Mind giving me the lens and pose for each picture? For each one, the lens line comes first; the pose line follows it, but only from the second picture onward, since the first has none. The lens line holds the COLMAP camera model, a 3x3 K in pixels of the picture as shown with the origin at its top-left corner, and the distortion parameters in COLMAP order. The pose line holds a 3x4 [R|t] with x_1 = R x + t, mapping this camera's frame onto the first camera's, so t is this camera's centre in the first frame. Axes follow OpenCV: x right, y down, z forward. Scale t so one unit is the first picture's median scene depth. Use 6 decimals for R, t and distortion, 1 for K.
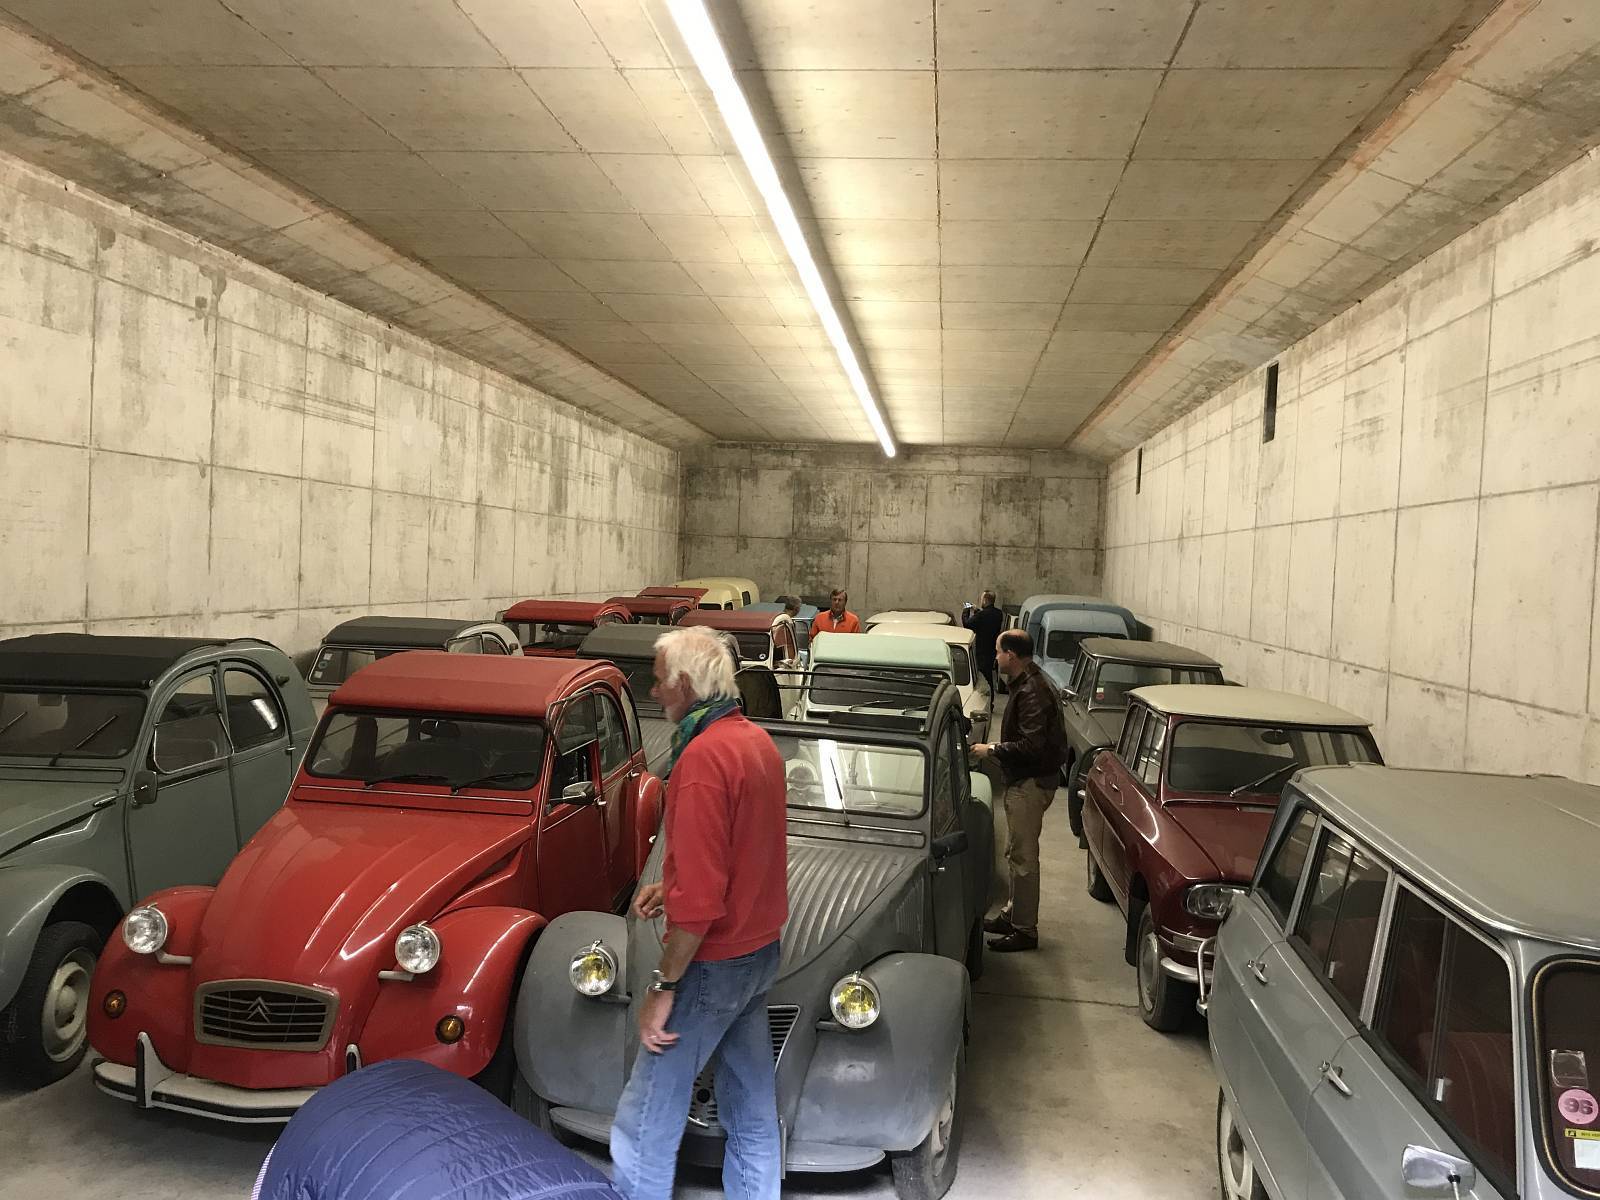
lens RADIAL K [[1322.6, 0, 794.5], [0, 1322.6, 605.3], [0, 0, 1]] dist [0.018658, -0.014184]
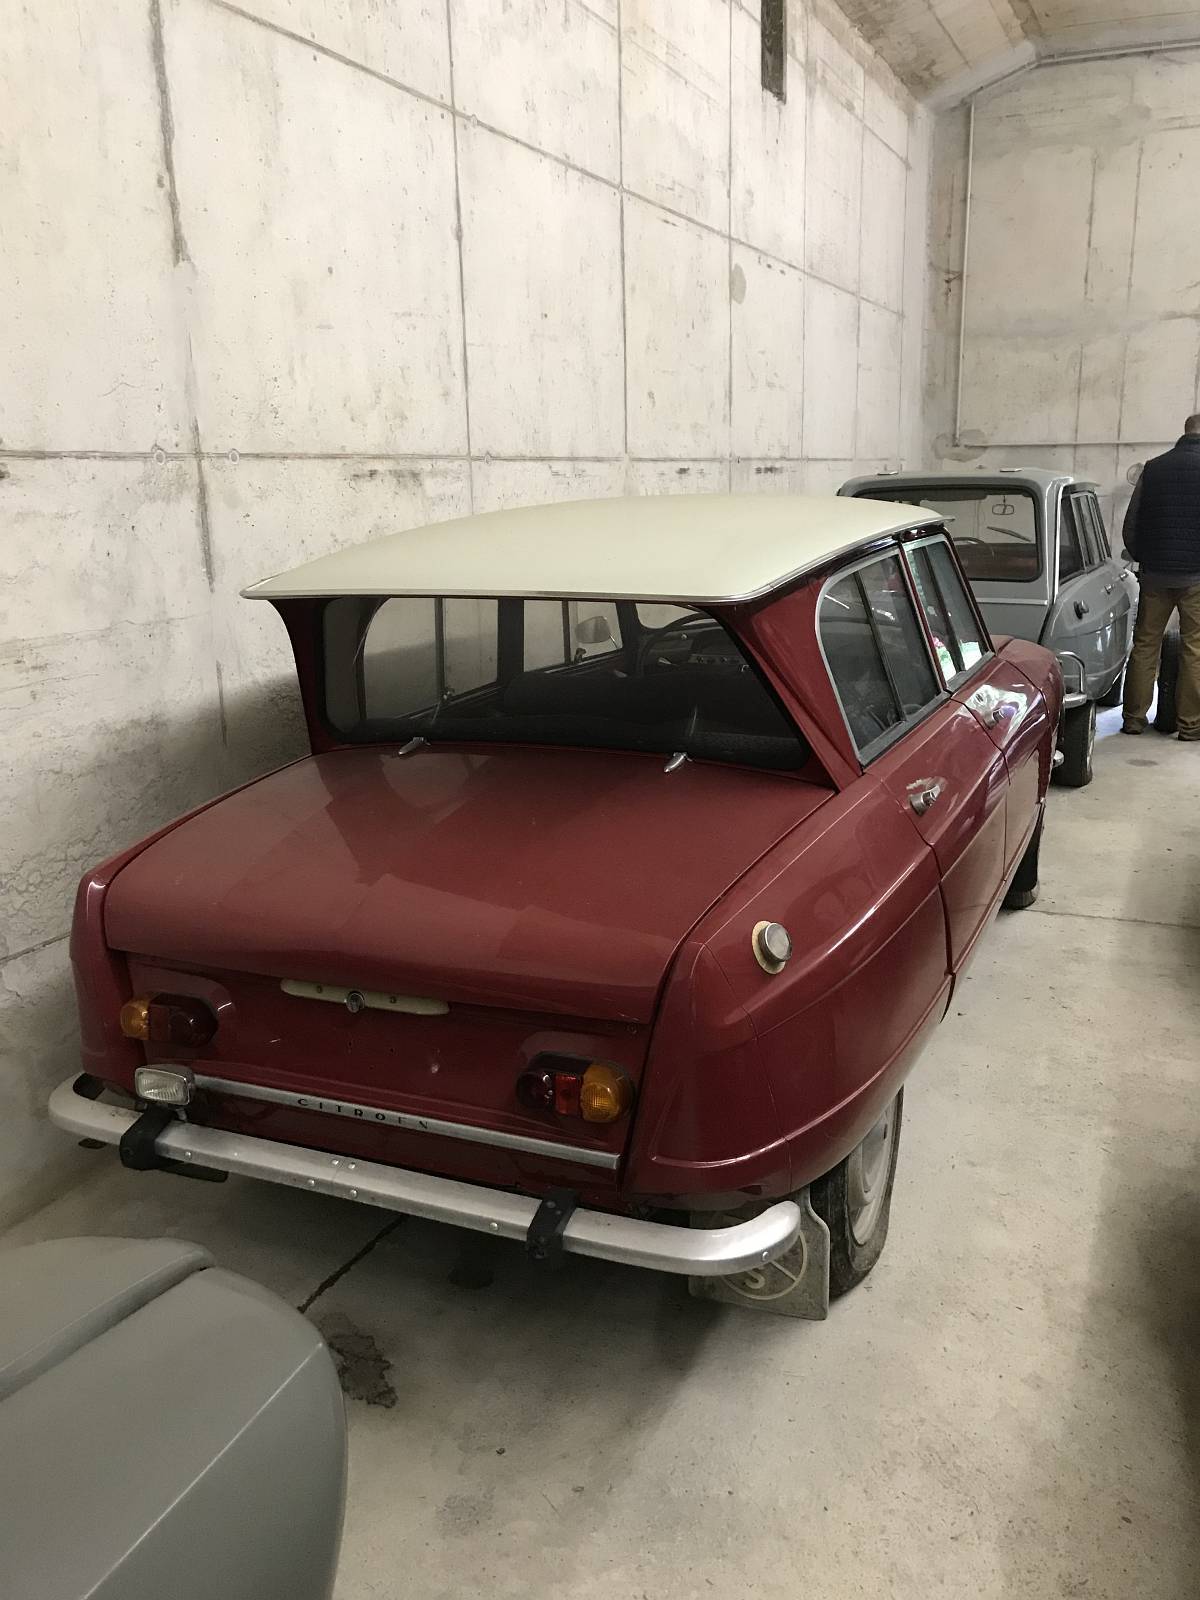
lens RADIAL K [[1322.6, 0, 599.7], [0, 1322.6, 803.2], [0, 0, 1]] dist [0.018658, -0.014184]
pose [[-0.951241, -0.094574, 0.293593, 0.102017], [-0.009125, 0.960046, 0.279693, 0.018380], [-0.308314, 0.263376, -0.914098, 0.633401]]
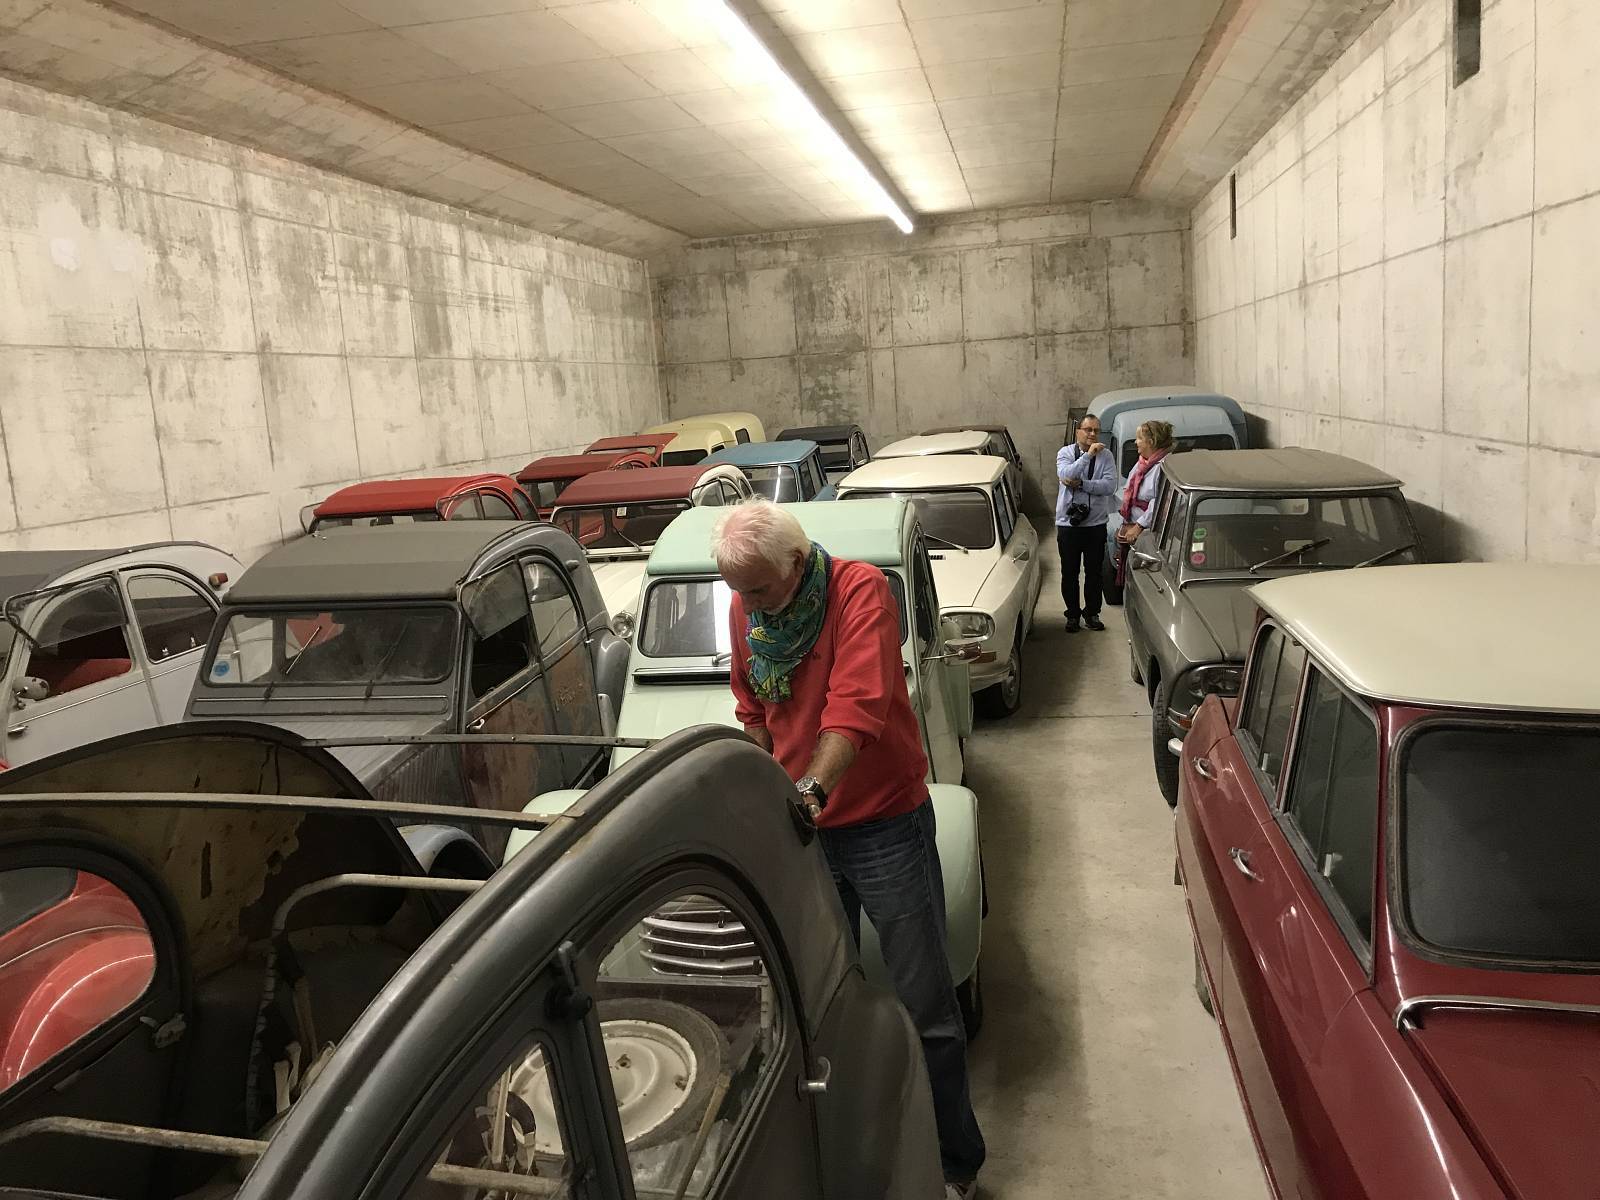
lens RADIAL K [[1322.6, 0, 809.1], [0, 1322.6, 598.3], [0, 0, 1]] dist [0.018658, -0.014184]
pose [[0.992305, -0.101657, -0.070689, 0.063834], [0.109805, 0.986316, 0.122980, -0.003652], [0.057220, -0.129796, 0.989888, 0.259923]]
